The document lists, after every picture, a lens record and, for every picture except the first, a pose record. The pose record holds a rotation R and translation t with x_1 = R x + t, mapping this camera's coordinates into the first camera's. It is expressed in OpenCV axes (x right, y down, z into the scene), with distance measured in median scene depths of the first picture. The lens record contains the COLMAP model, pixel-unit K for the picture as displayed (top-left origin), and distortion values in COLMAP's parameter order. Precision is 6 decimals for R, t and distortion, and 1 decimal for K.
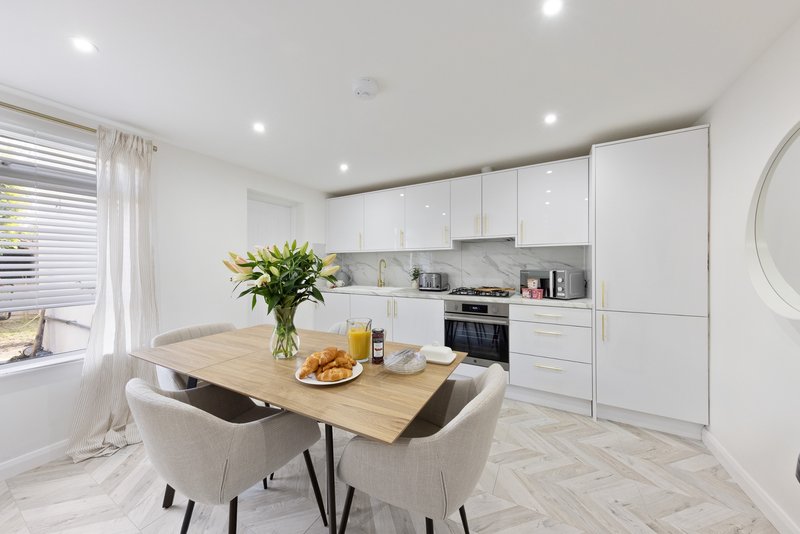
lens RADIAL K [[247.0, 0, 400.3], [0, 247.0, 275.7], [0, 0, 1]] dist [0.001530, 0.000189]
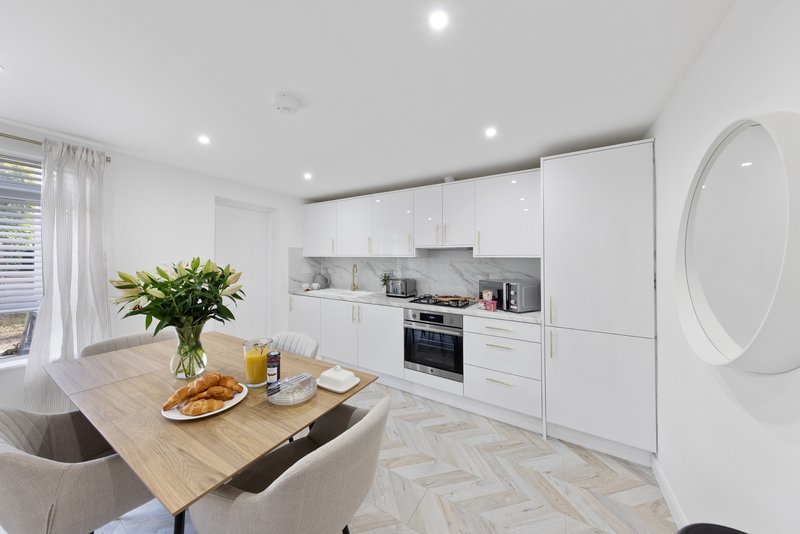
lens RADIAL K [[235.1, 0, 397.8], [0, 235.1, 269.7], [0, 0, 1]] dist [0.001802, -0.000012]
pose [[0.999446, 0.018002, -0.027991, 0.257789], [-0.018394, 0.999735, -0.013810, -0.063984], [0.027735, 0.014317, 0.999513, 0.058989]]
